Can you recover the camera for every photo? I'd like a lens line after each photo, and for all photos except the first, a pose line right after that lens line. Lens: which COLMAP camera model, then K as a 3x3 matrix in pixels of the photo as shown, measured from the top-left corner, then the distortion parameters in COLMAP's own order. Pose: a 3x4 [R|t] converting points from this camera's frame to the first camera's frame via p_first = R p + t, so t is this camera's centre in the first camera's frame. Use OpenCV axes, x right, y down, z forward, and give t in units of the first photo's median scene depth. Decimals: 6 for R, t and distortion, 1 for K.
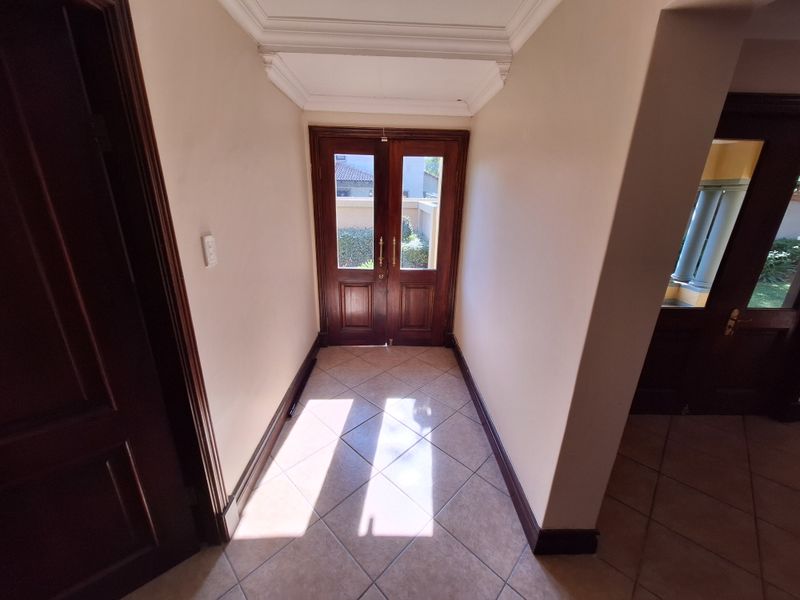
lens RADIAL K [[316.0, 0, 395.2], [0, 316.0, 297.6], [0, 0, 1]] dist [0.000400, -0.000361]
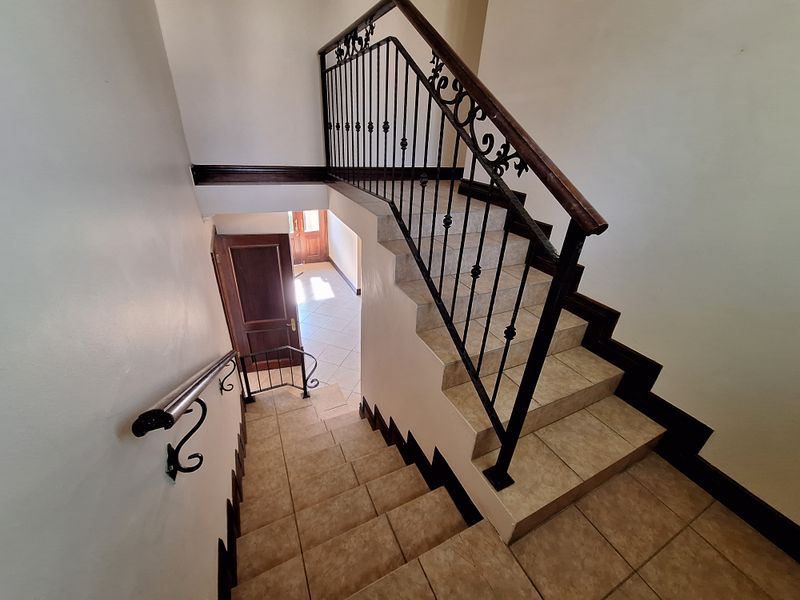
lens RADIAL K [[316.0, 0, 400.3], [0, 316.0, 298.9], [0, 0, 1]] dist [0.000400, -0.000361]
pose [[0.905086, -0.176465, 0.386885, -0.338188], [0.112296, 0.976718, 0.182790, 0.055496], [-0.410133, -0.121995, 0.903830, -1.532258]]
